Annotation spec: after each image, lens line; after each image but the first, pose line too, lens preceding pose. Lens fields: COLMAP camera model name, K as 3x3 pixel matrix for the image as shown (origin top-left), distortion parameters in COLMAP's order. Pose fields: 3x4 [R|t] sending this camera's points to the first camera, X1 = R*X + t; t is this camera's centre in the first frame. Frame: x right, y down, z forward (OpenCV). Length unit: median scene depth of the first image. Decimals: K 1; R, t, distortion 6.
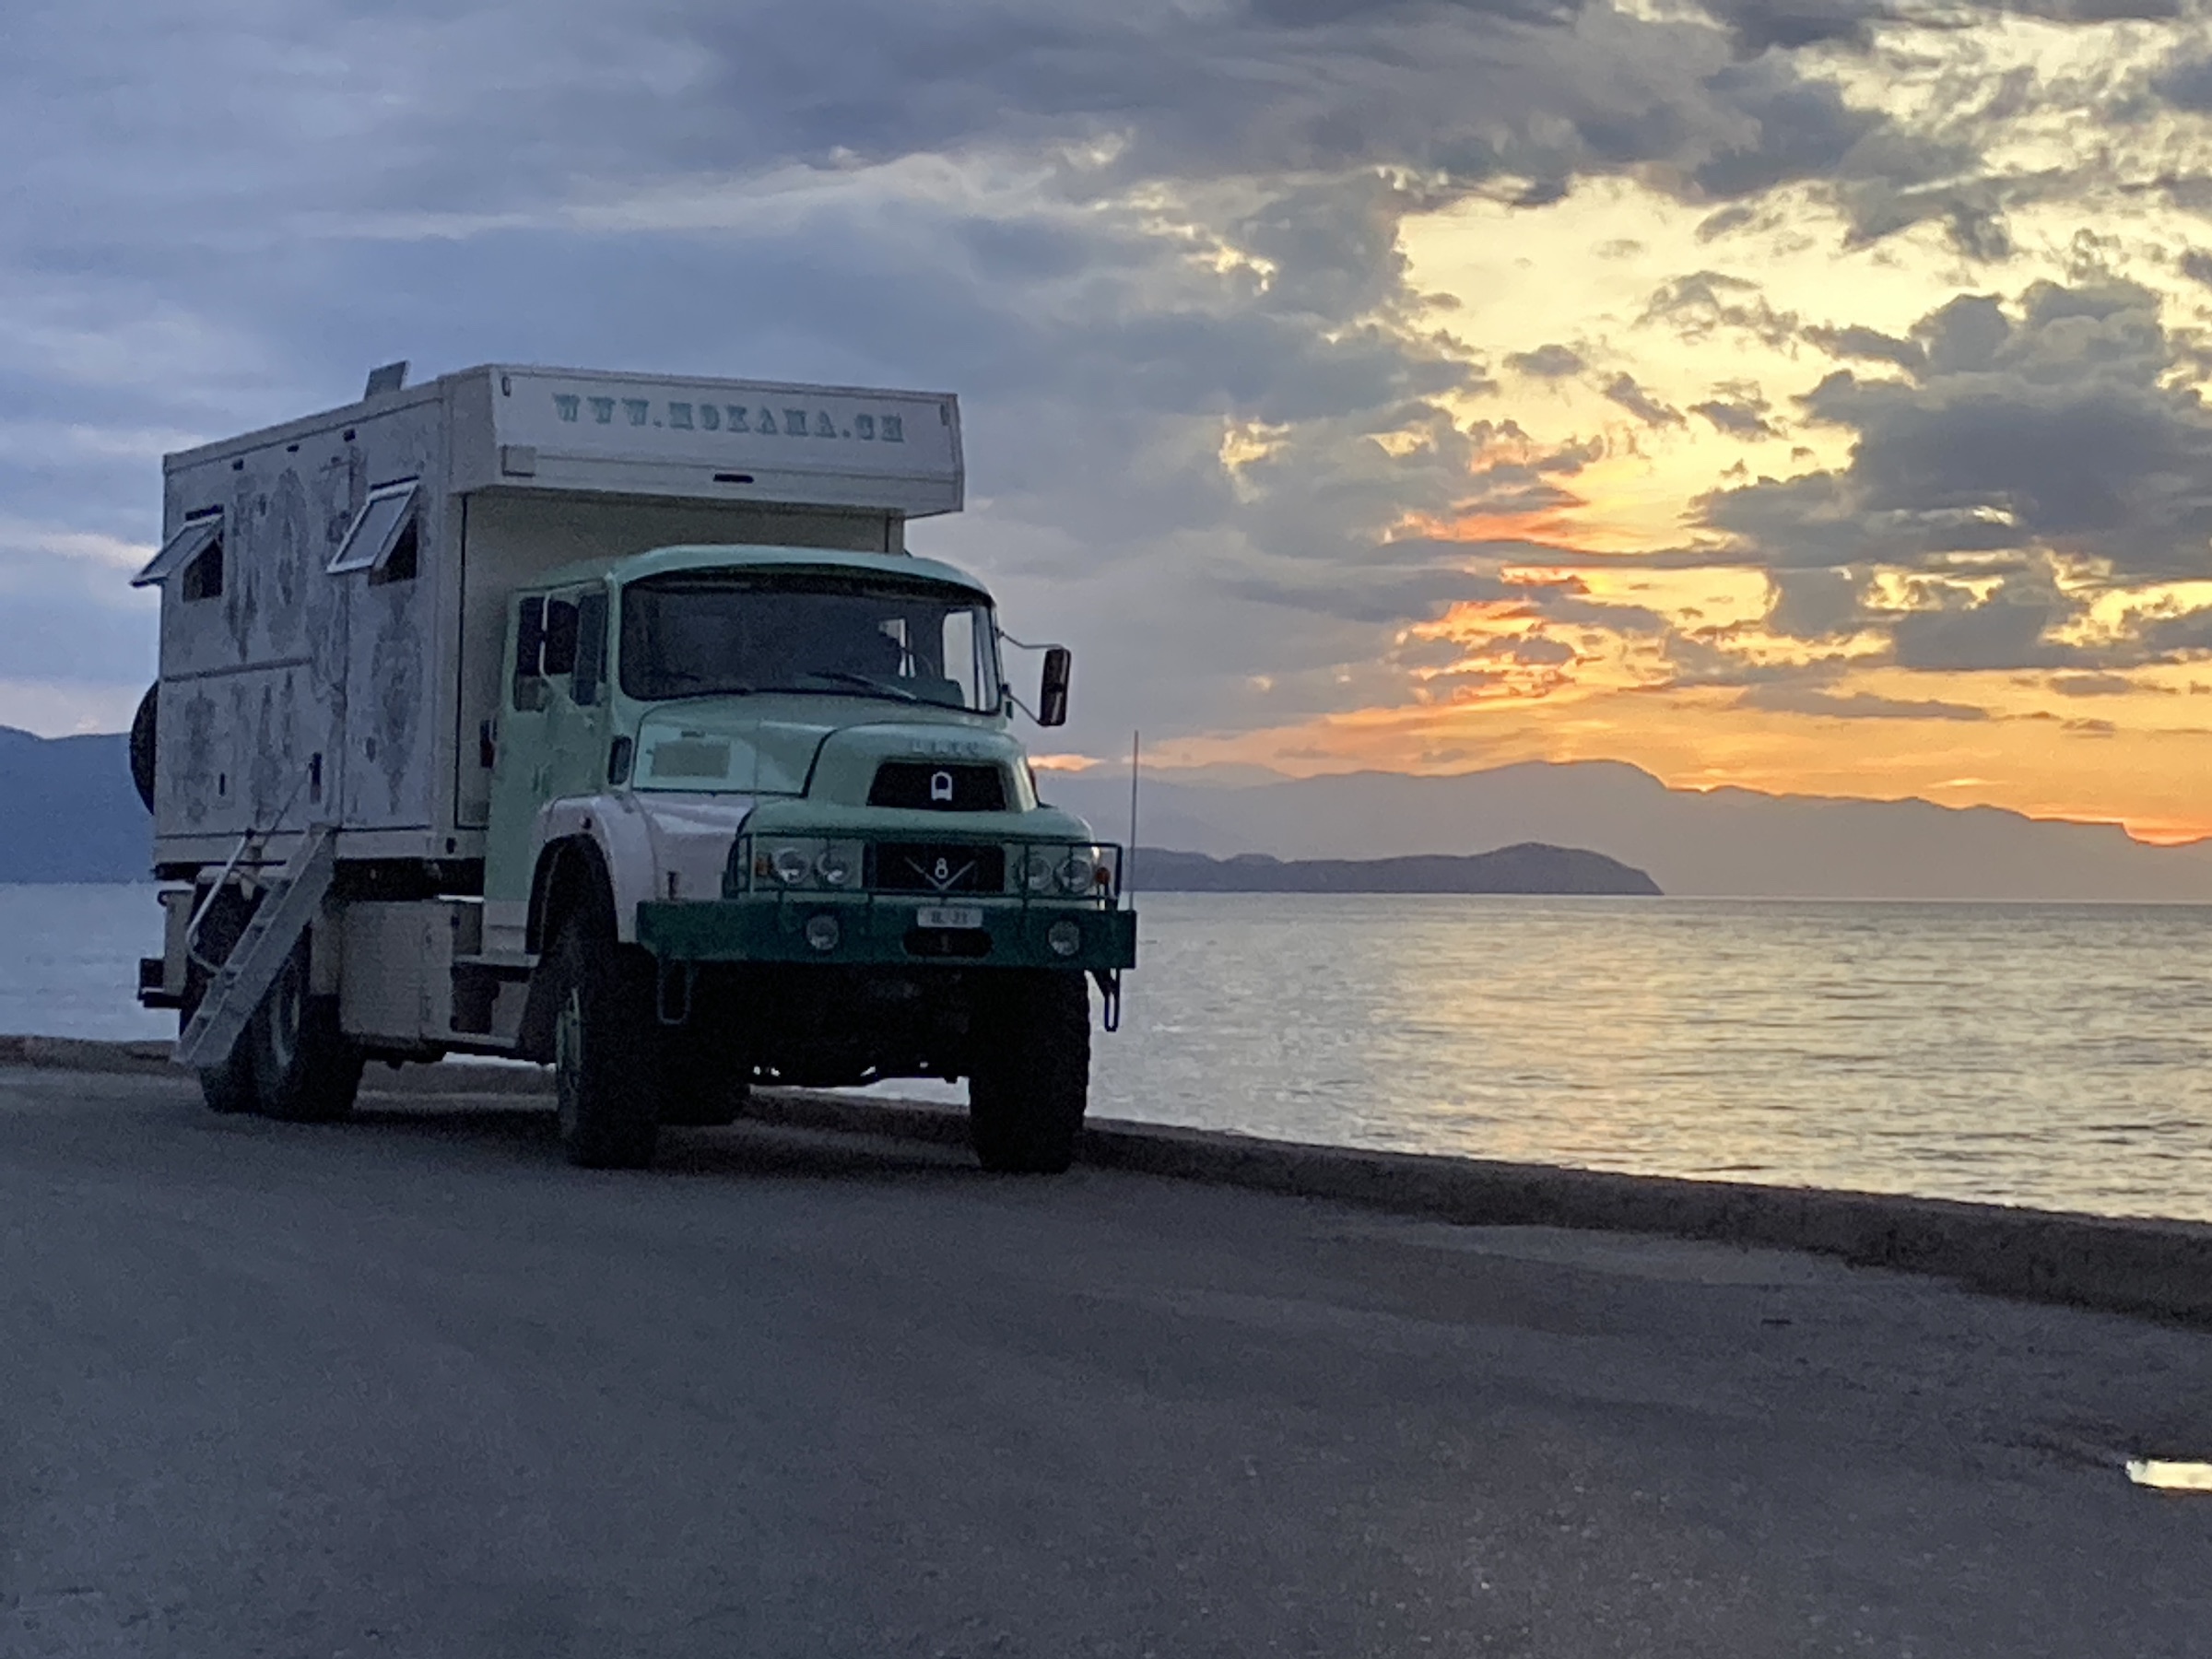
lens RADIAL K [[6031.5, 0, 1104.5], [0, 6031.5, 839.4], [0, 0, 1]] dist [0.340054, 0.000000]
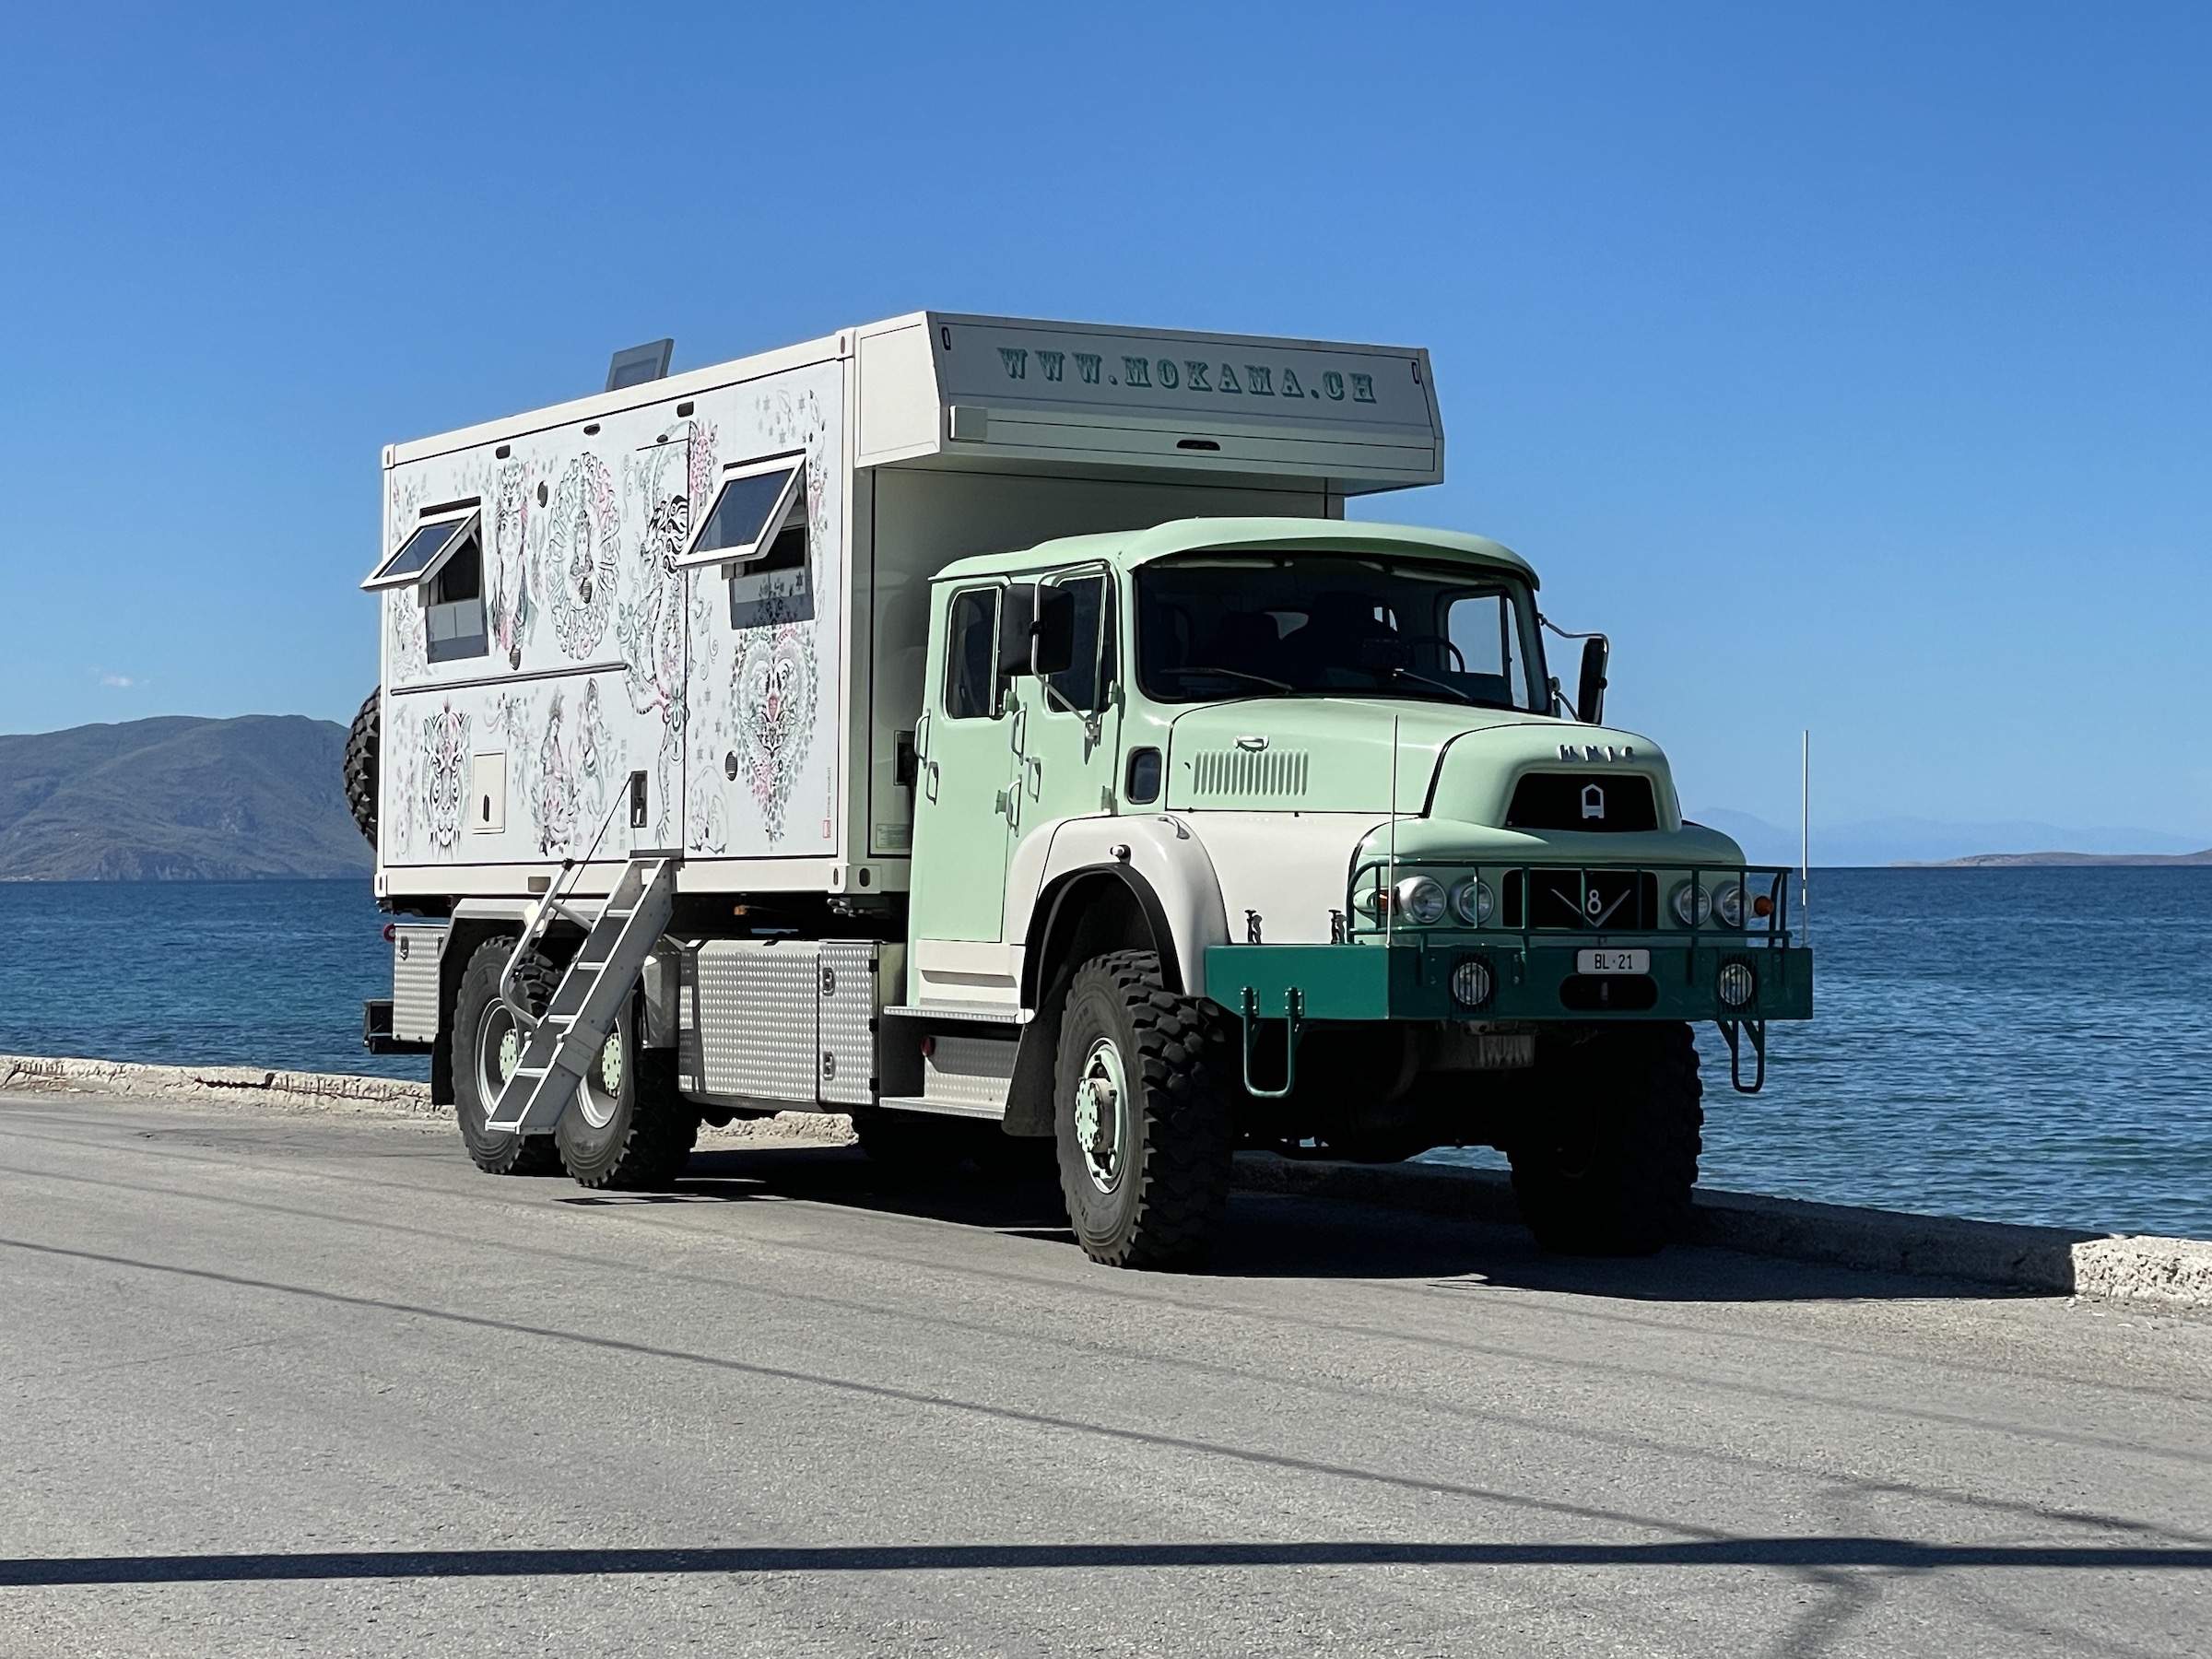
lens RADIAL K [[5006.3, 0, 1107.6], [0, 5006.3, 824.3], [0, 0, 1]] dist [-0.049128, 0.000000]
pose [[0.995531, -0.015182, 0.093209, -0.141770], [0.015193, 0.999884, 0.000587, -0.006462], [-0.093207, 0.000831, 0.995646, 0.294634]]
